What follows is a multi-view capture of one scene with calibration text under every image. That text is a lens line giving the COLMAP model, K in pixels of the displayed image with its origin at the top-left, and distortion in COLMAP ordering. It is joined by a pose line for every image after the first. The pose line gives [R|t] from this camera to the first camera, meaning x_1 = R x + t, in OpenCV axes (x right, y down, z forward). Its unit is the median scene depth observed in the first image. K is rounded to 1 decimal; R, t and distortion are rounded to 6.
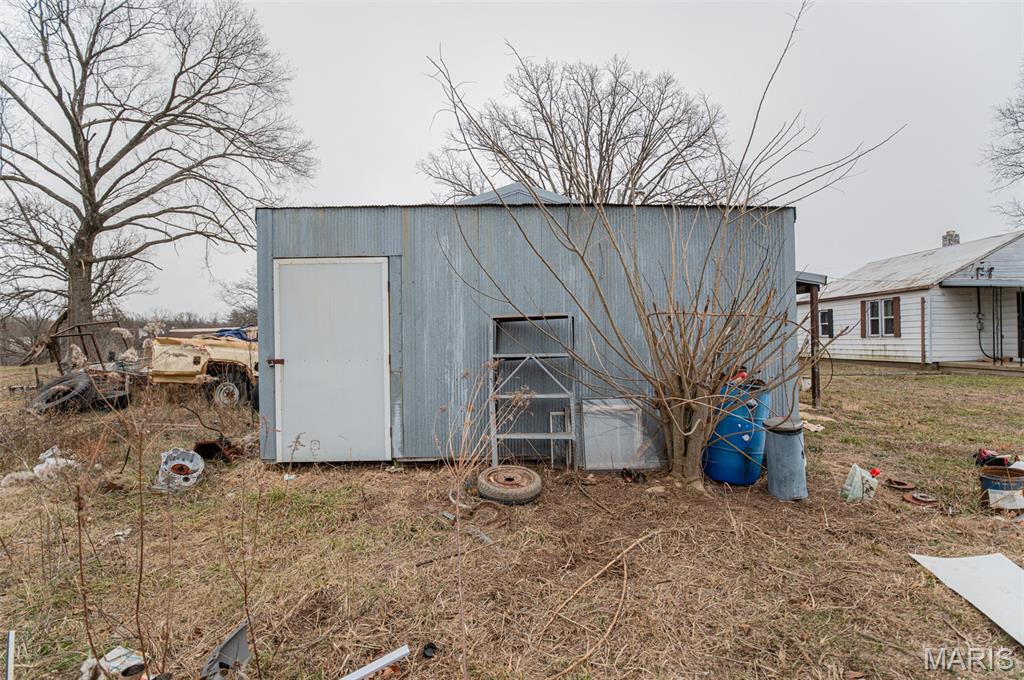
lens RADIAL K [[503.6, 0, 512.0], [0, 503.6, 340.0], [0, 0, 1]] dist [-0.030677, 0.000167]
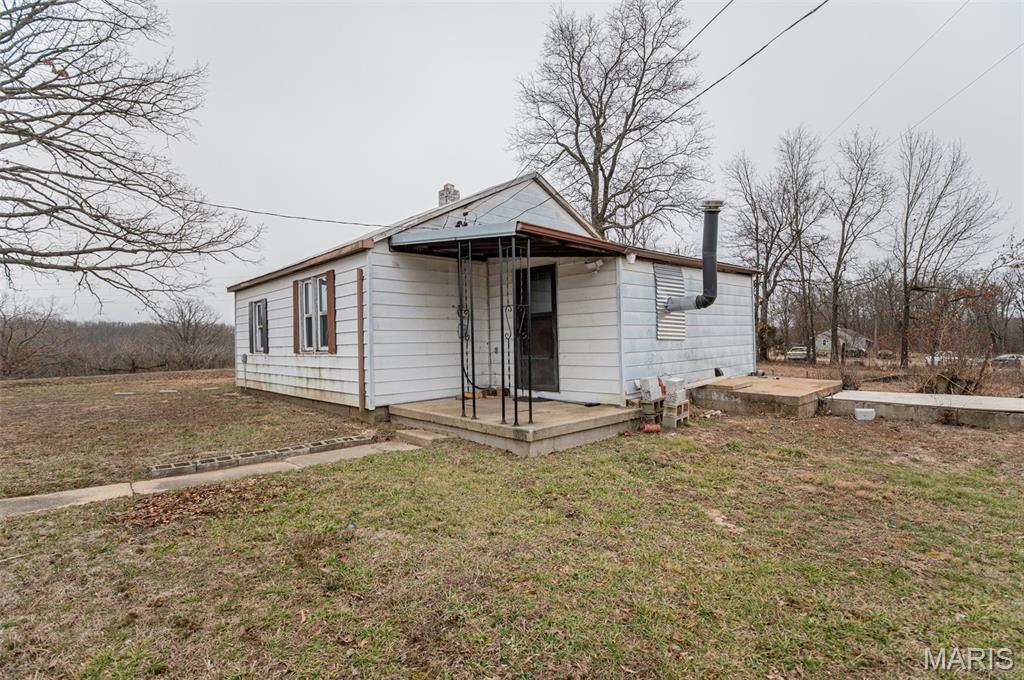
lens RADIAL K [[503.6, 0, 512.0], [0, 503.6, 340.0], [0, 0, 1]] dist [-0.030677, 0.000167]
pose [[0.752219, 0.000394, 0.658913, 0.570003], [0.010471, 0.999866, -0.012552, -0.010269], [-0.658830, 0.016341, 0.752115, 0.495209]]
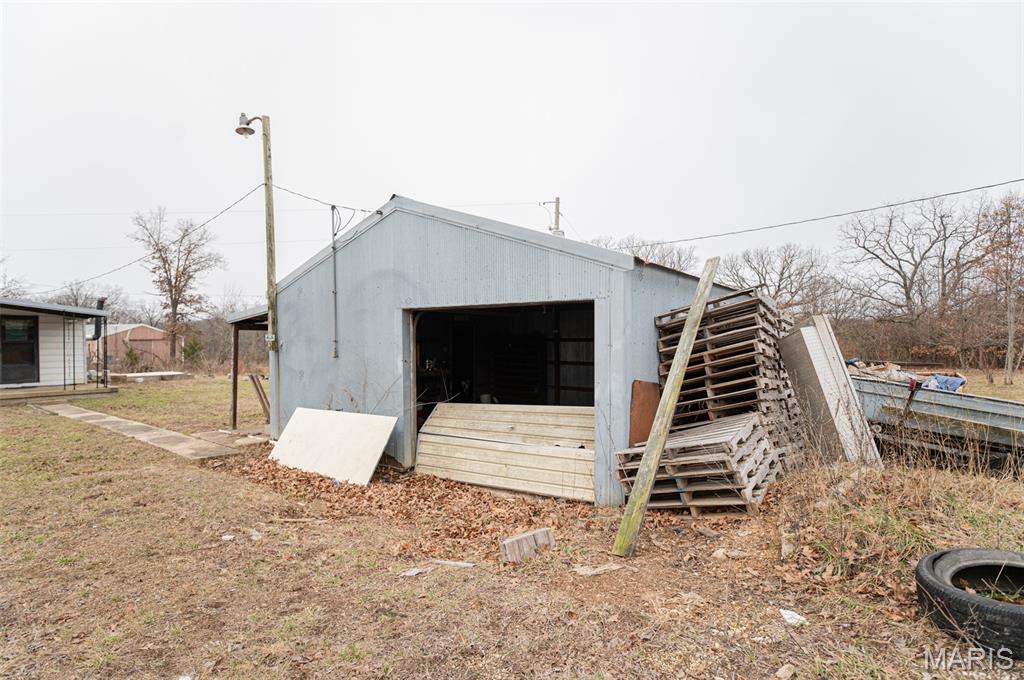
lens RADIAL K [[503.6, 0, 512.0], [0, 503.6, 340.0], [0, 0, 1]] dist [-0.030677, 0.000167]
pose [[-0.807055, 0.012539, 0.590344, -0.274016], [0.016359, 0.999866, 0.001126, -0.029576], [-0.590250, 0.010566, -0.807151, 1.009499]]
